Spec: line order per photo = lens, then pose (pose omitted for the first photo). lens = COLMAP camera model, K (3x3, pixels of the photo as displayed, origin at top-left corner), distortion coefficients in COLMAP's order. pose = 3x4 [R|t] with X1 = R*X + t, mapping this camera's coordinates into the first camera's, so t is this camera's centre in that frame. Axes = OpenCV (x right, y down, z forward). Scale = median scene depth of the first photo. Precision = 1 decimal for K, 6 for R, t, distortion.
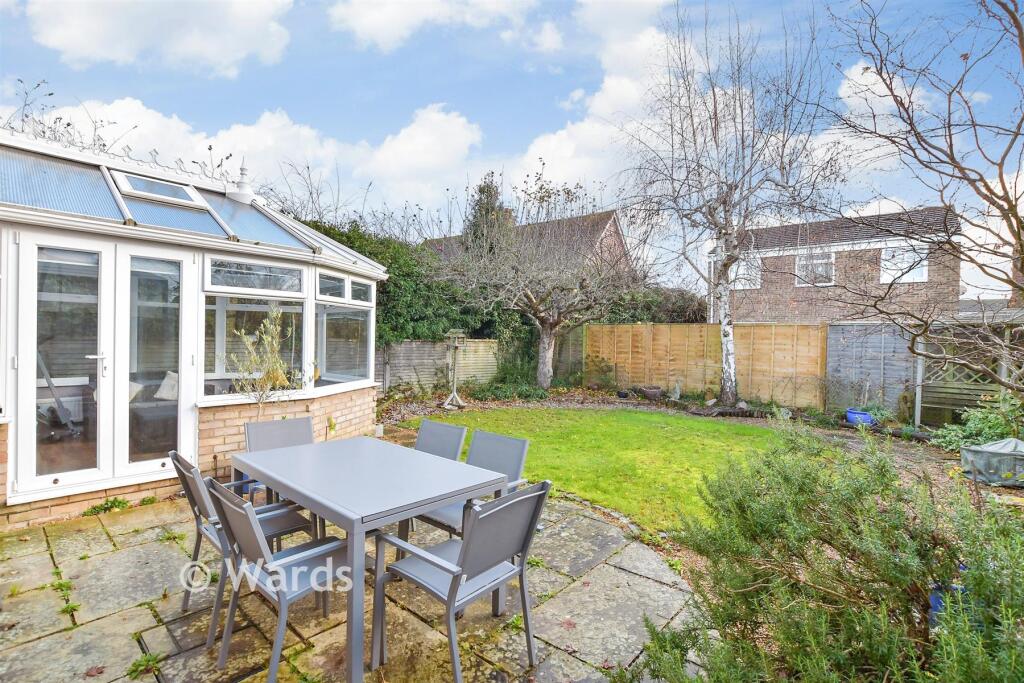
lens RADIAL K [[490.4, 0, 514.5], [0, 490.4, 340.5], [0, 0, 1]] dist [-0.004761, -0.000105]
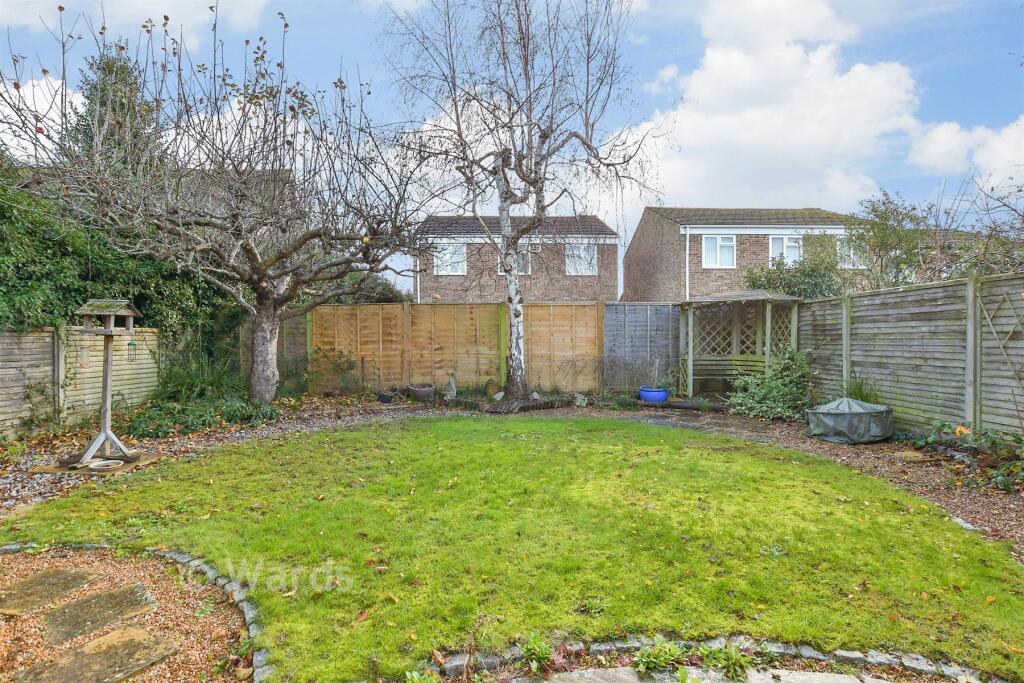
lens RADIAL K [[490.4, 0, 509.1], [0, 490.4, 343.3], [0, 0, 1]] dist [-0.004761, -0.000105]
pose [[0.748211, -0.032267, 0.662675, -0.126077], [0.025682, 0.999477, 0.019669, 0.018209], [-0.662963, 0.002302, 0.748648, 0.332901]]
